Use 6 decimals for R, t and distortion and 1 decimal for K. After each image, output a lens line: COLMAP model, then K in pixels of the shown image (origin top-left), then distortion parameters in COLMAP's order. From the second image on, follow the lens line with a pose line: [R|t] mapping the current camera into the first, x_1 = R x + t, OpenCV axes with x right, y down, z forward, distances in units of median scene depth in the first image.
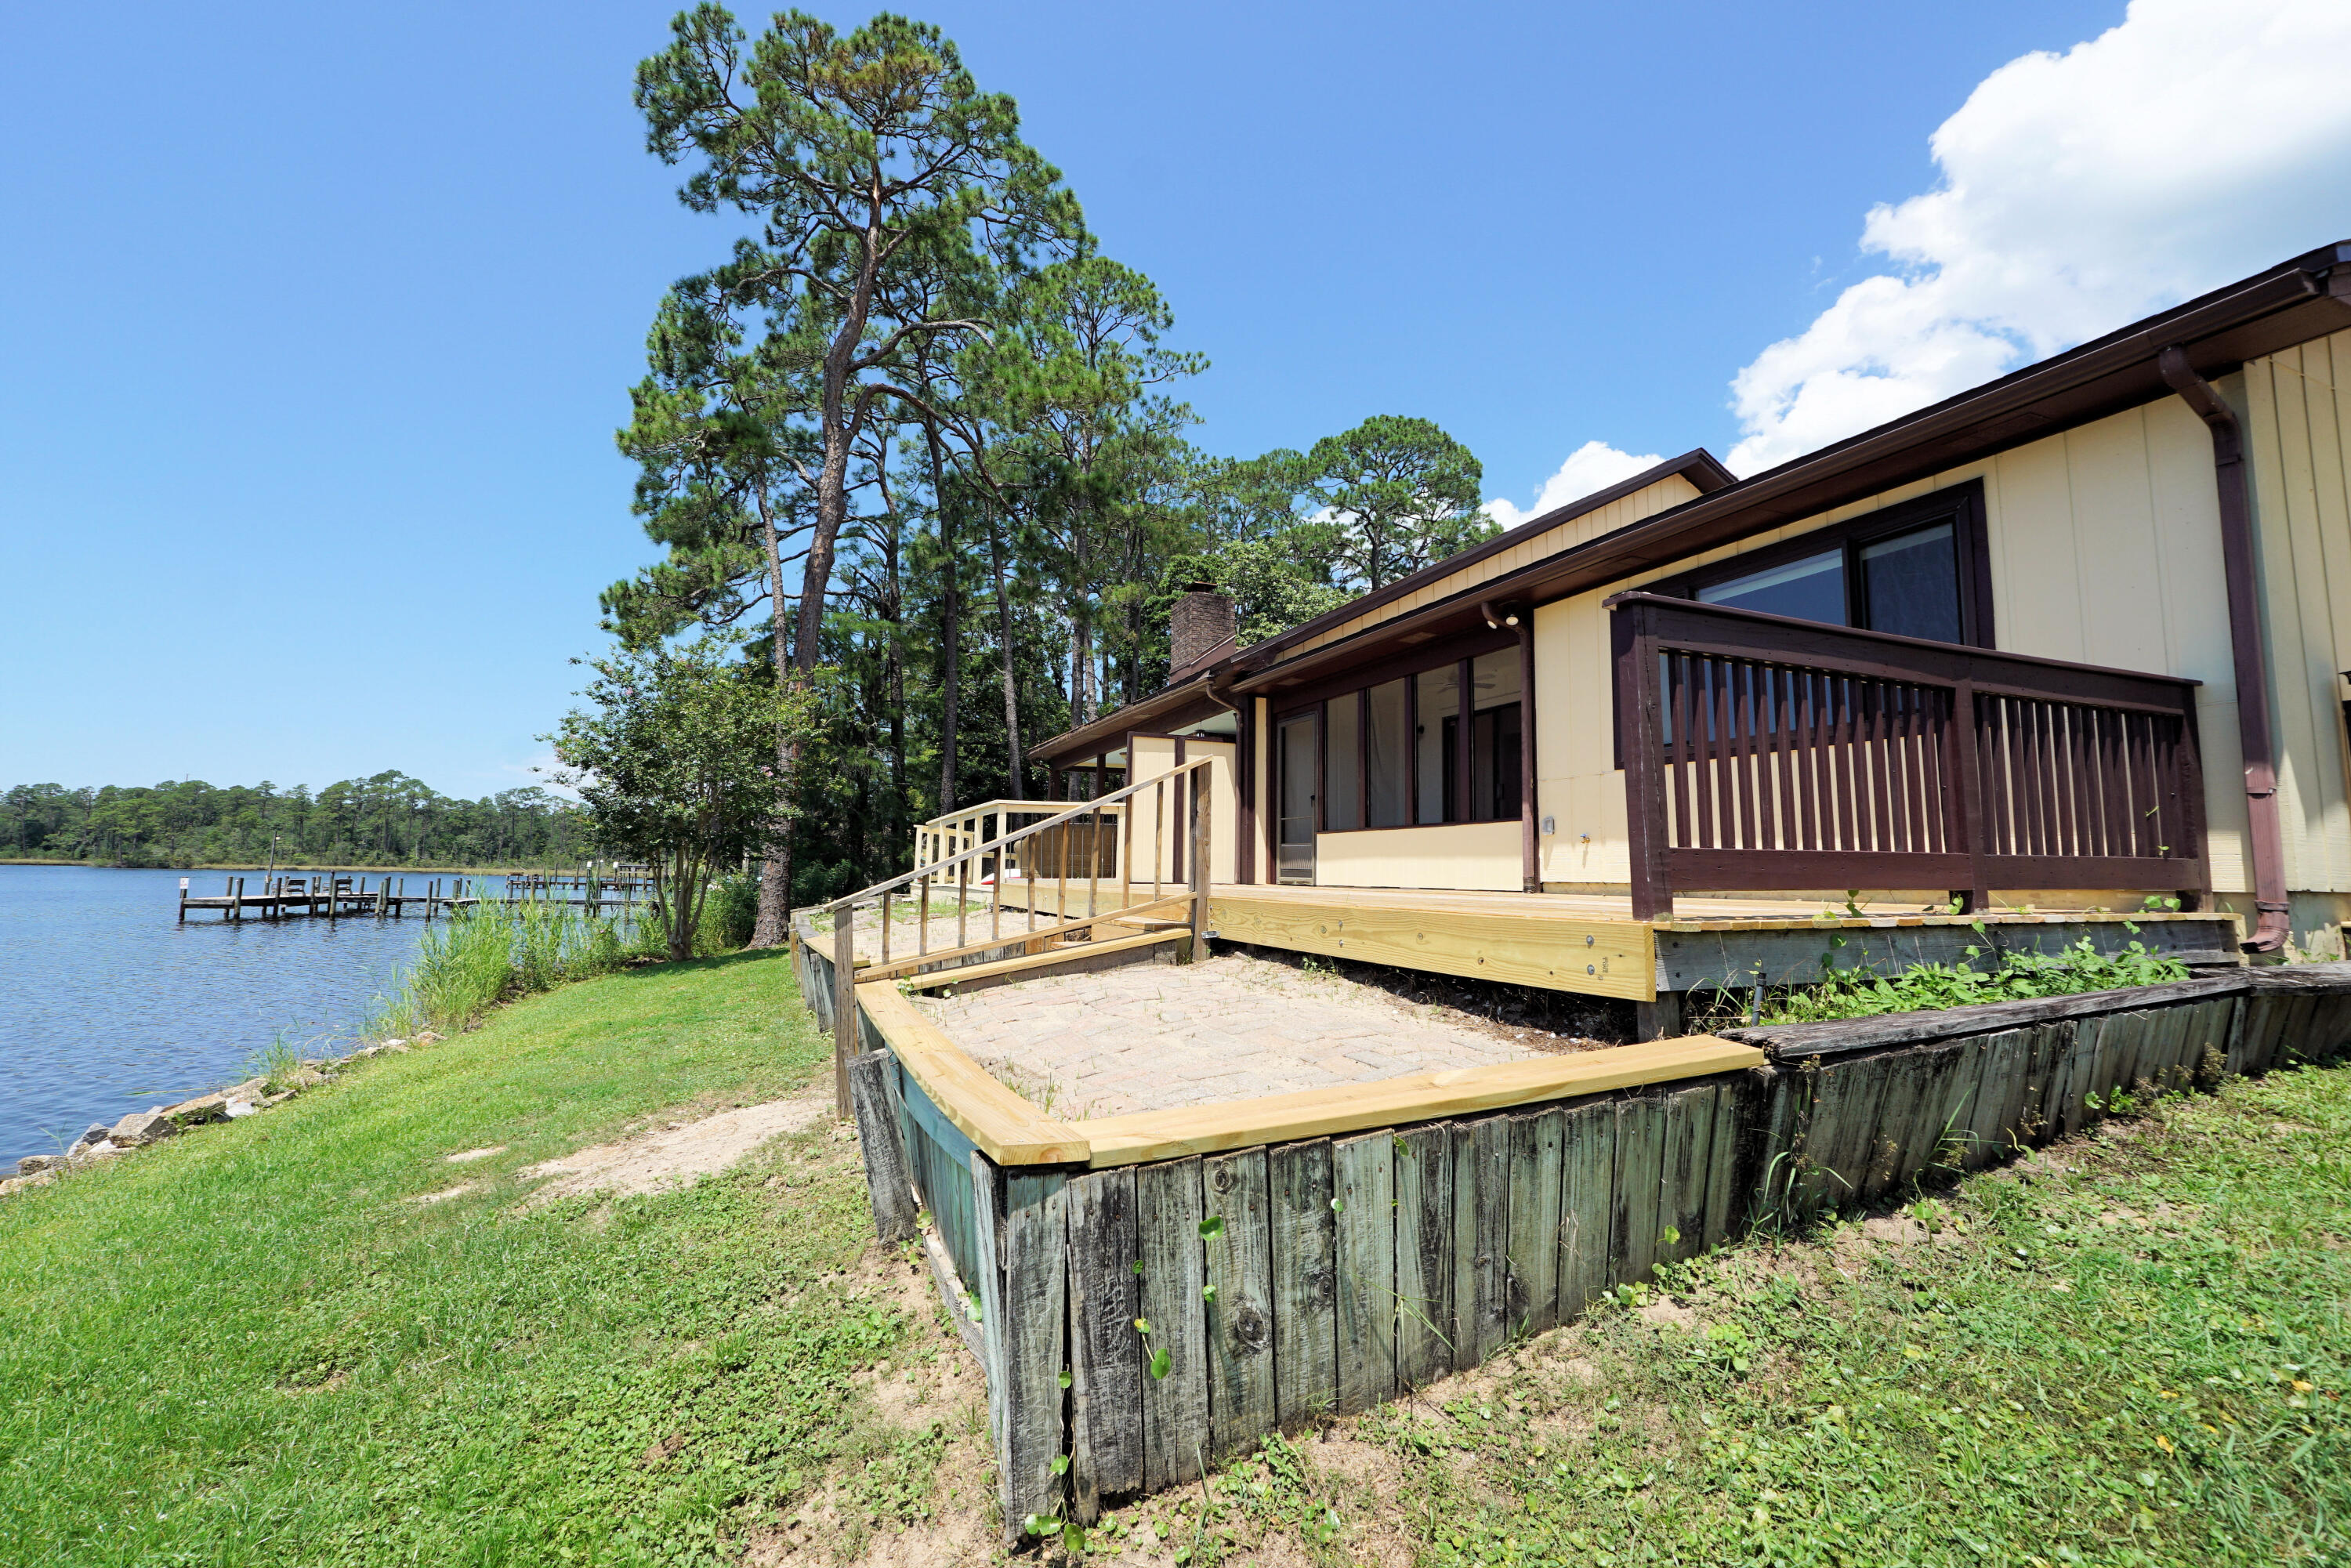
lens RADIAL K [[985.8, 0, 1153.3], [0, 985.8, 777.0], [0, 0, 1]] dist [-0.018589, 0.006223]
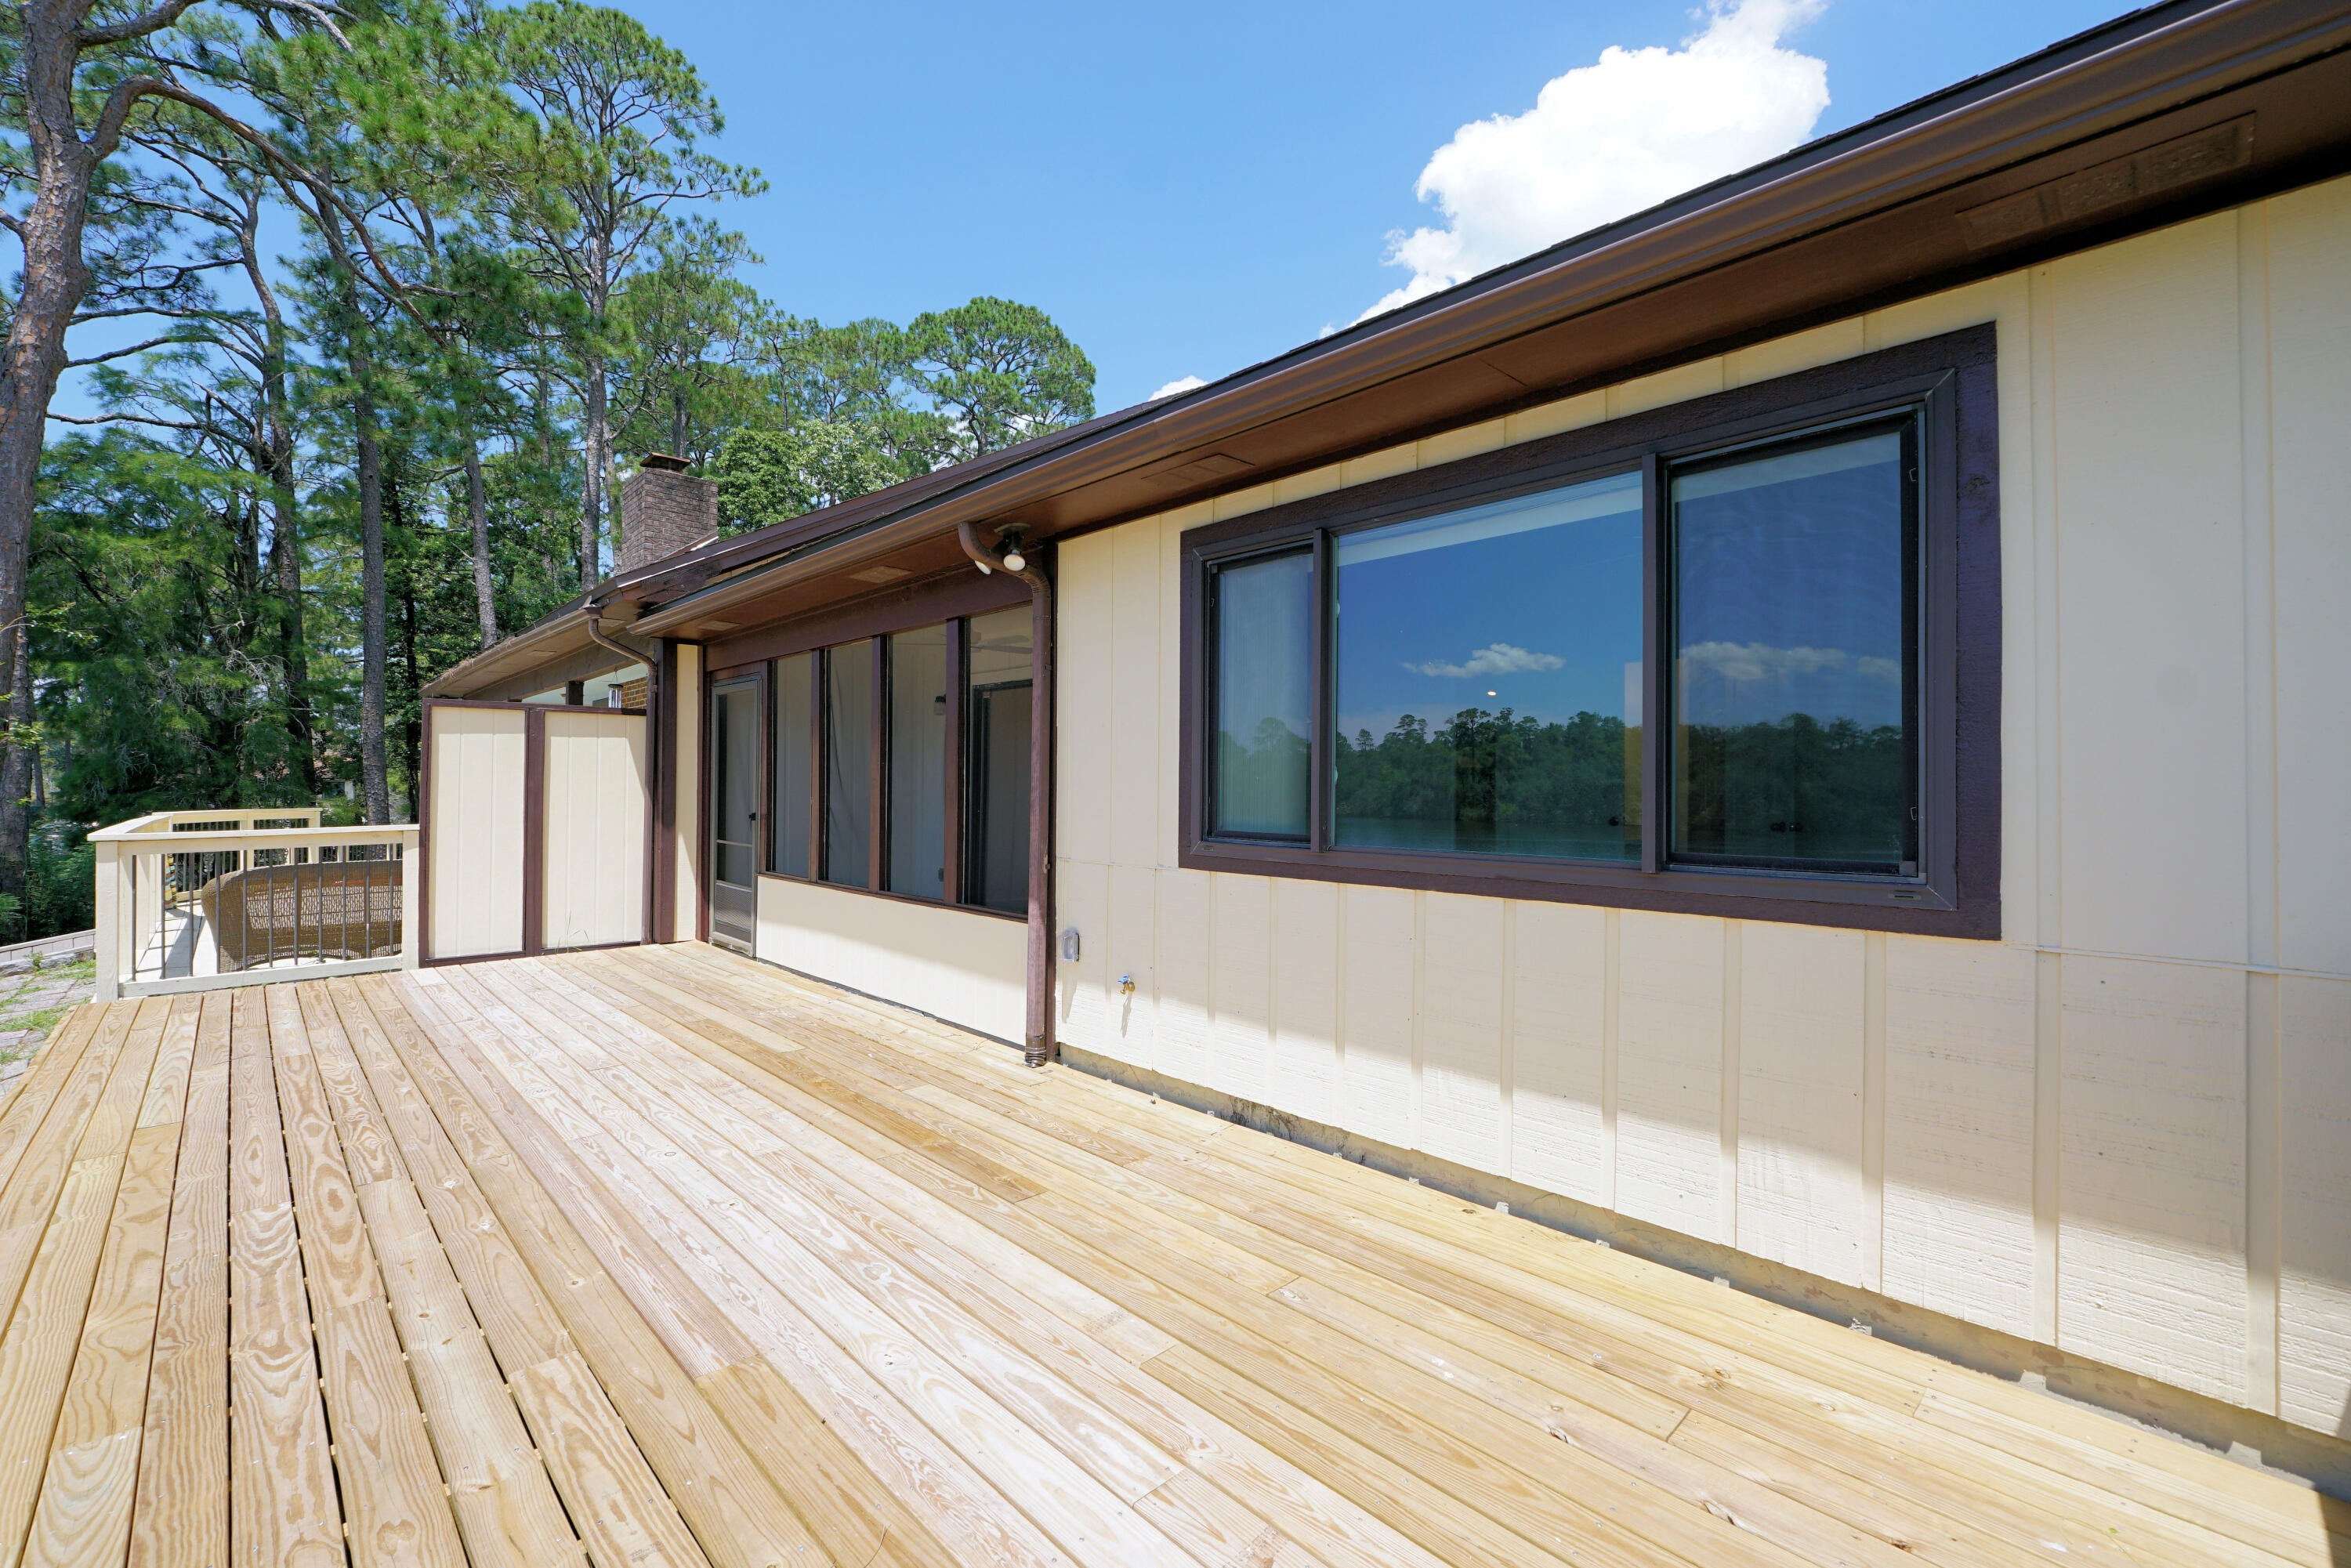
lens RADIAL K [[985.8, 0, 1164.0], [0, 985.8, 775.0], [0, 0, 1]] dist [-0.018589, 0.006223]
pose [[0.926285, -0.009620, 0.376700, 0.070796], [-0.024761, 0.995960, 0.086322, -0.027390], [-0.376008, -0.089286, 0.922305, 0.139488]]
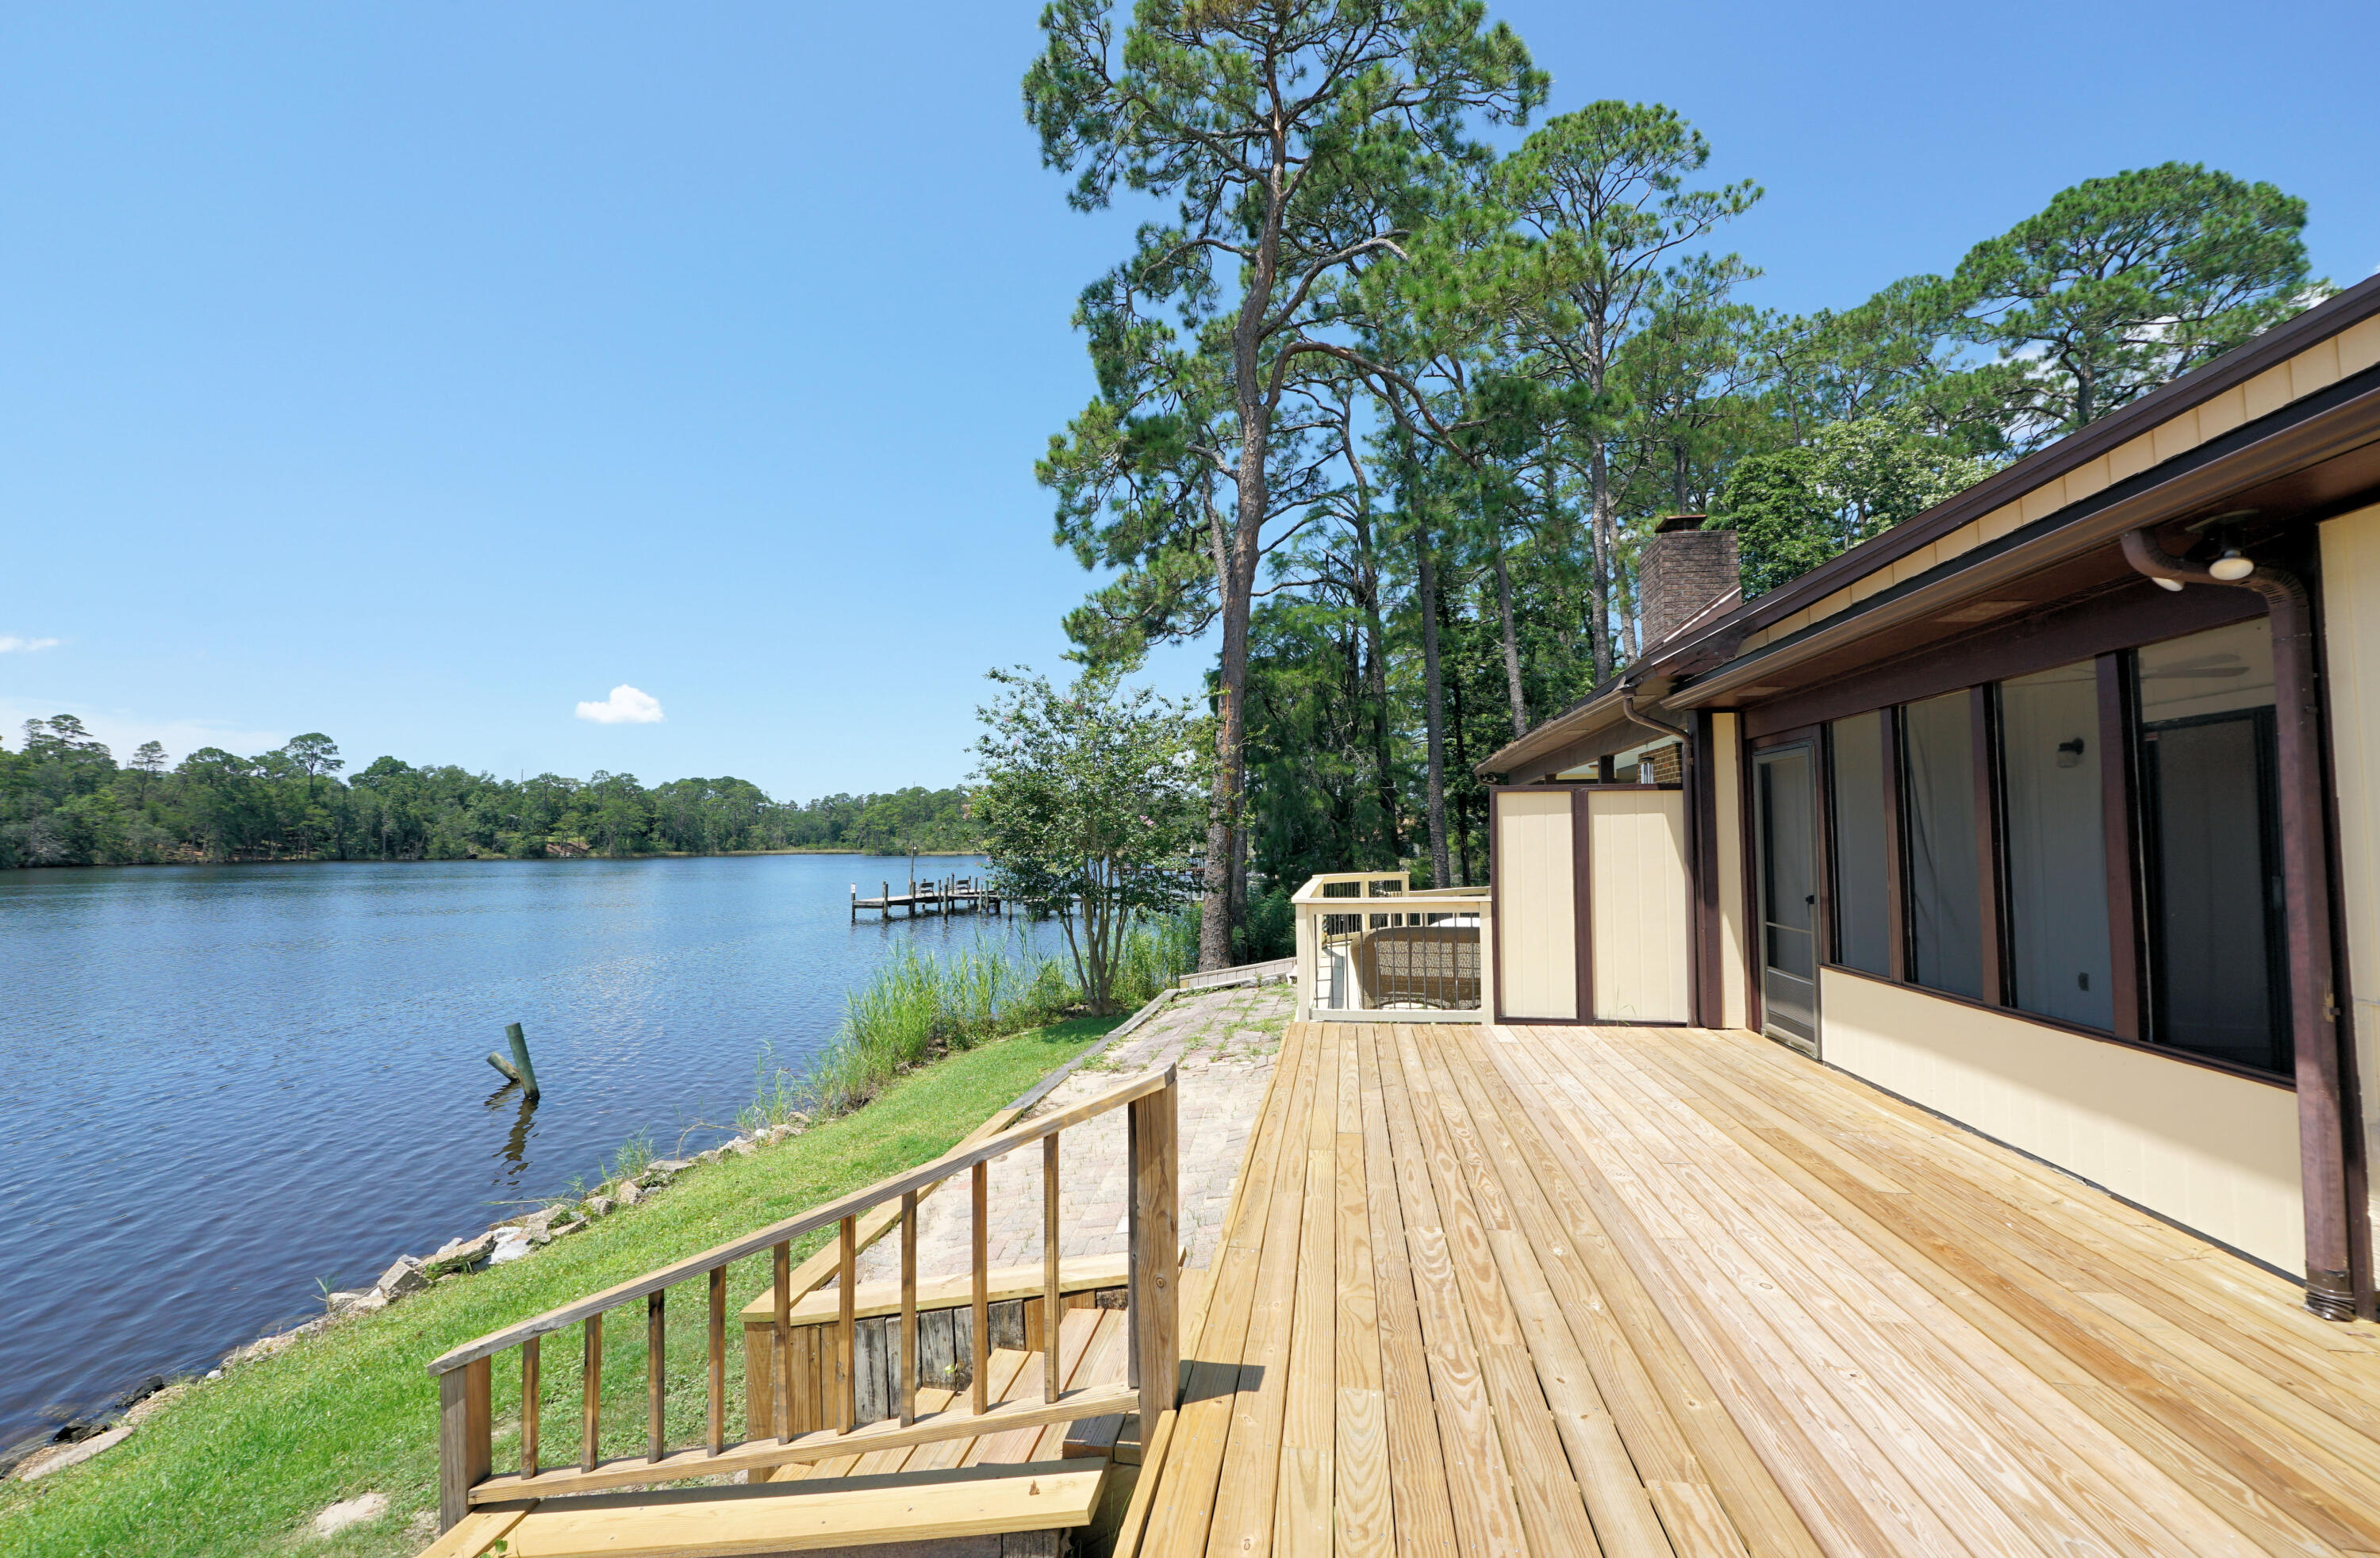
lens RADIAL K [[1027.0, 0, 1167.5], [0, 1027.0, 781.5], [0, 0, 1]] dist [-0.019916, 0.007219]
pose [[0.854974, -0.052072, -0.516051, 0.063770], [0.070341, 0.997396, 0.015897, -0.033506], [0.513879, -0.049891, 0.856411, 0.137142]]
